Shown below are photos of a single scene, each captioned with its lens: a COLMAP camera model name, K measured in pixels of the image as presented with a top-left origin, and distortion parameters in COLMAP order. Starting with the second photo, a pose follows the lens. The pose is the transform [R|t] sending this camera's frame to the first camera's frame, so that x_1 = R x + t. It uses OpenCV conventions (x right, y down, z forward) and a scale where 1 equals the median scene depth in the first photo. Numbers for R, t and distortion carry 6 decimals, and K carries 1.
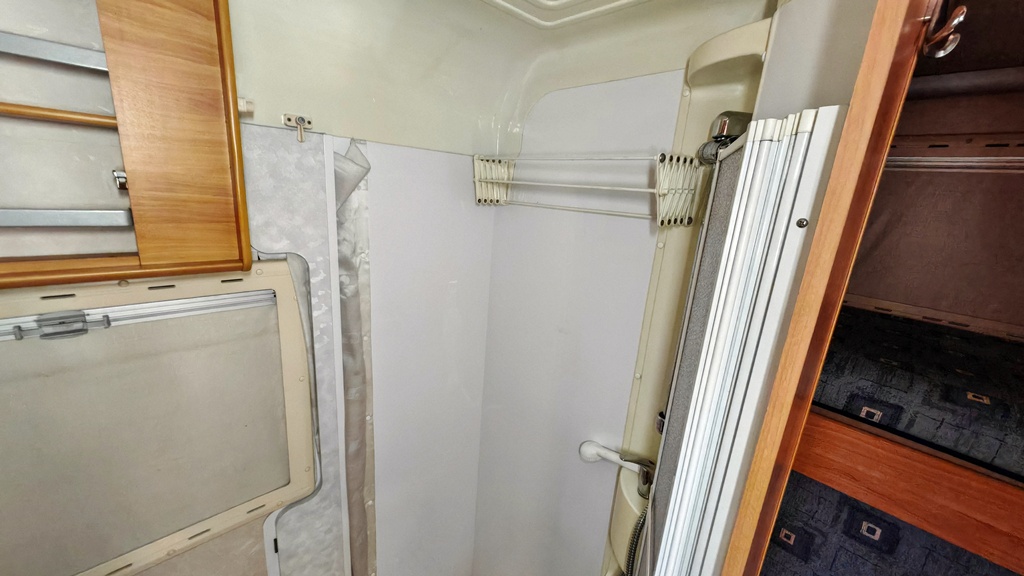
lens RADIAL K [[387.6, 0, 512.0], [0, 387.6, 288.0], [0, 0, 1]] dist [0.014328, -0.000249]
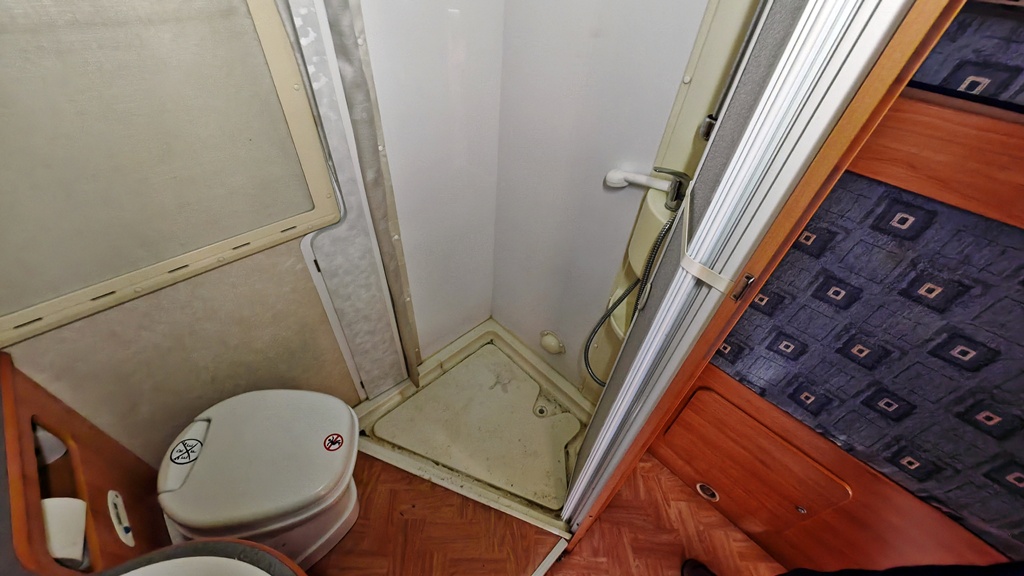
lens RADIAL K [[391.9, 0, 512.0], [0, 391.9, 288.0], [0, 0, 1]] dist [0.008092, -0.000090]
pose [[0.999912, -0.003245, -0.012864, -0.049262], [0.009081, 0.874283, 0.485332, 0.195070], [0.009672, -0.485406, 0.874235, 0.021974]]
